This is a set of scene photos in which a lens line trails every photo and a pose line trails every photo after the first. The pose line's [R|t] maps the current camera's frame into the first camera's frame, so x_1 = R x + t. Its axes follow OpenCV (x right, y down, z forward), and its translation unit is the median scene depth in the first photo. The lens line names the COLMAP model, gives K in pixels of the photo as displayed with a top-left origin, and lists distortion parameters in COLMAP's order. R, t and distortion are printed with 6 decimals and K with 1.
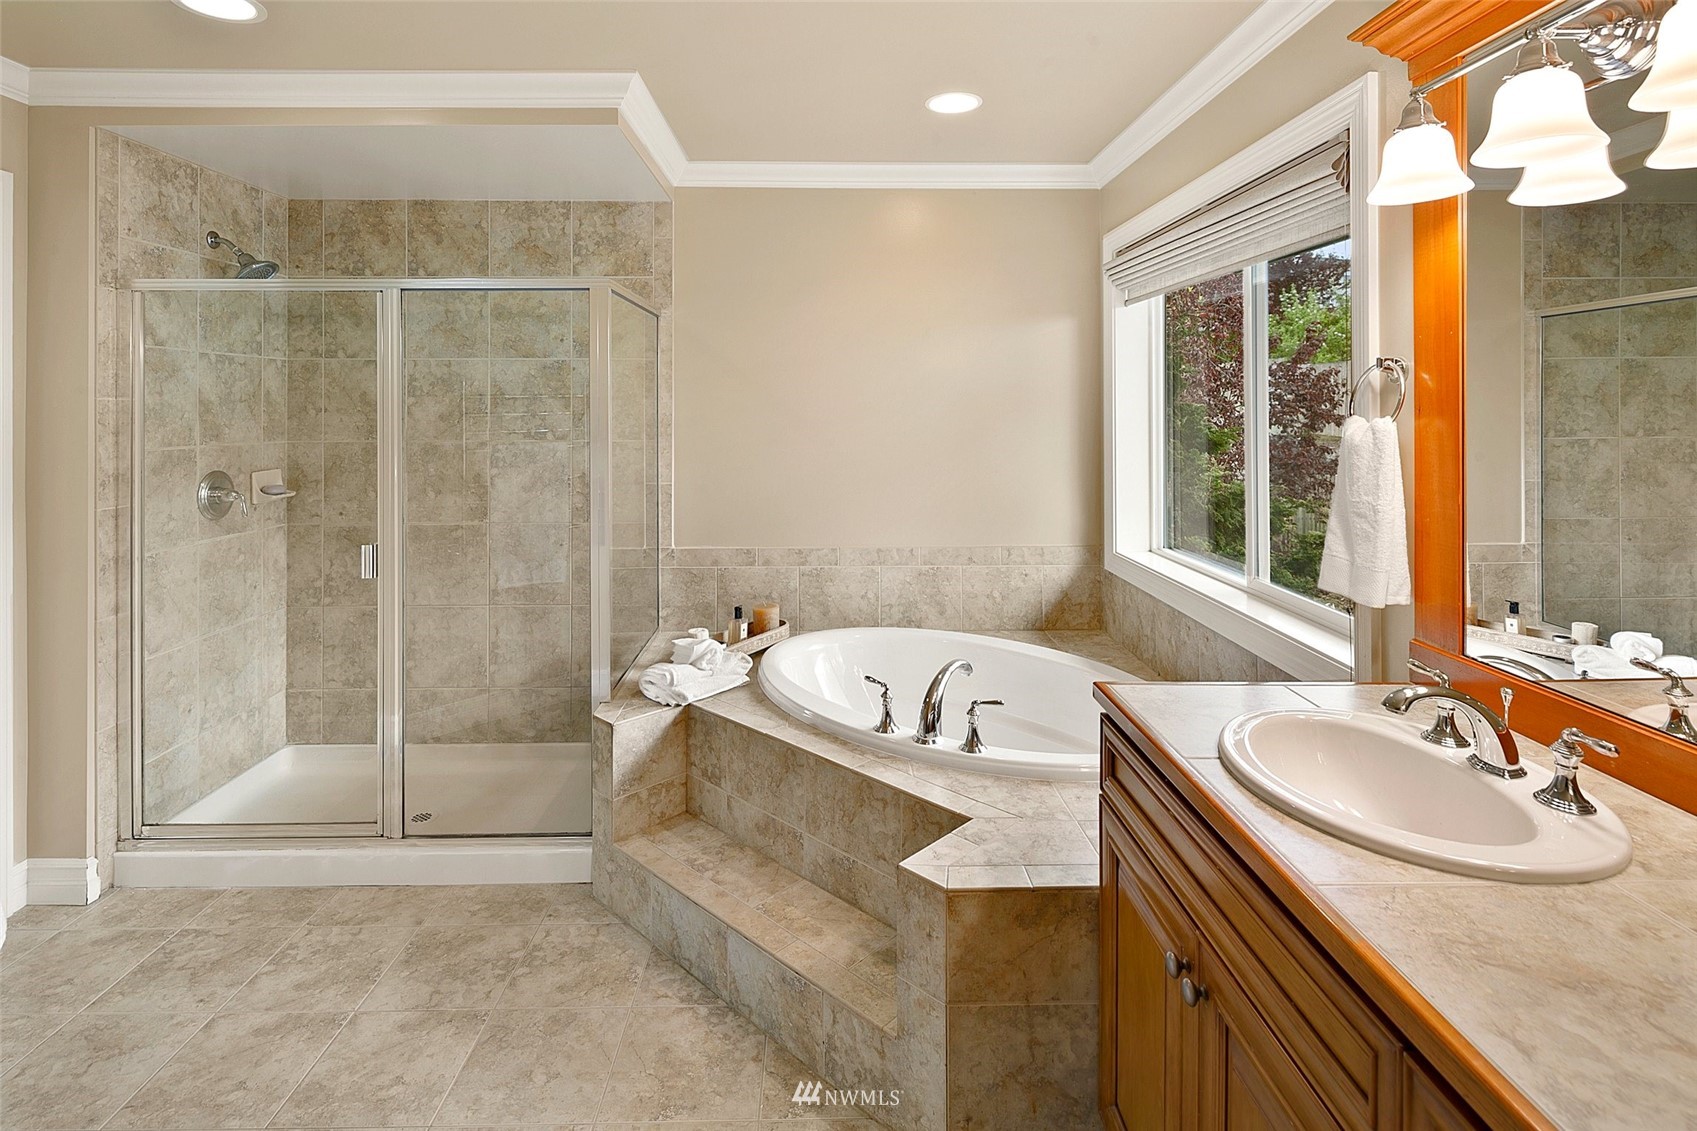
lens RADIAL K [[829.3, 0, 840.3], [0, 829.3, 406.1], [0, 0, 1]] dist [0.003902, -0.001721]
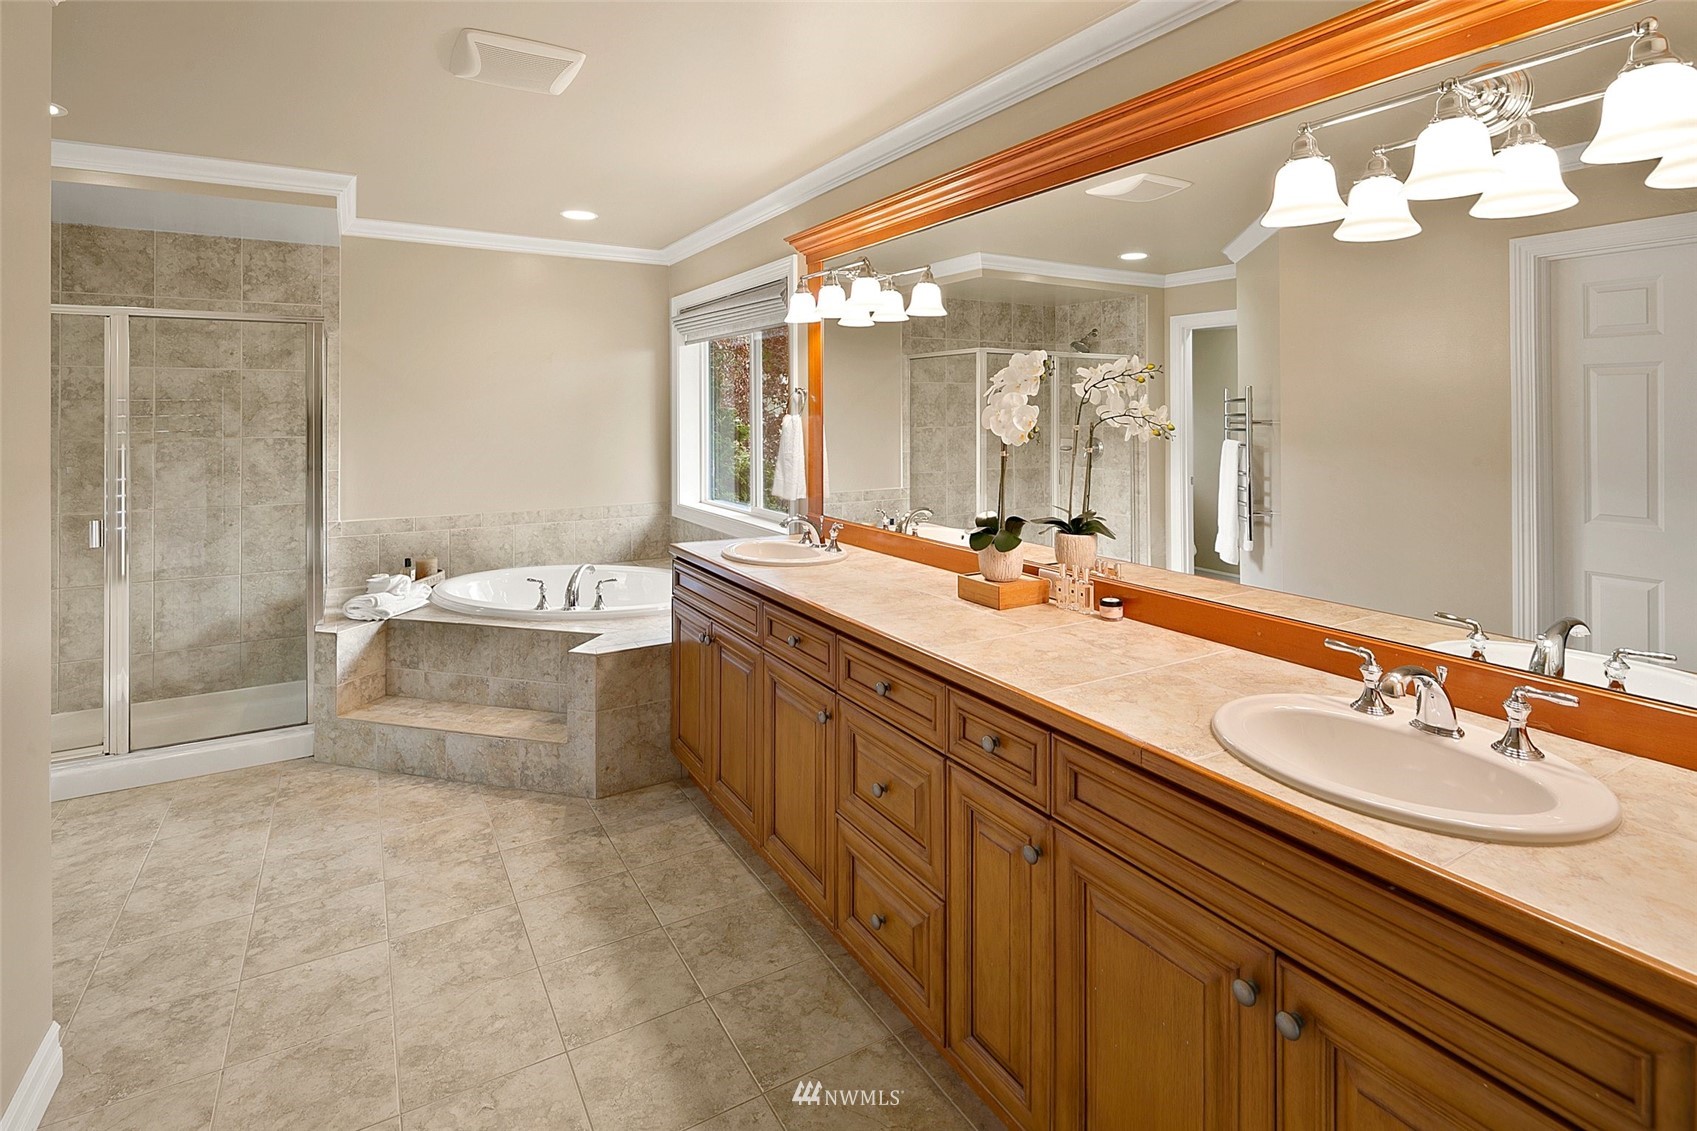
lens RADIAL K [[829.3, 0, 840.3], [0, 829.3, 406.1], [0, 0, 1]] dist [0.003902, -0.001721]
pose [[0.870771, 0.003335, 0.491677, -0.199944], [-0.001405, 0.999990, -0.004295, -0.000046], [-0.491686, 0.003049, 0.870767, -0.592414]]
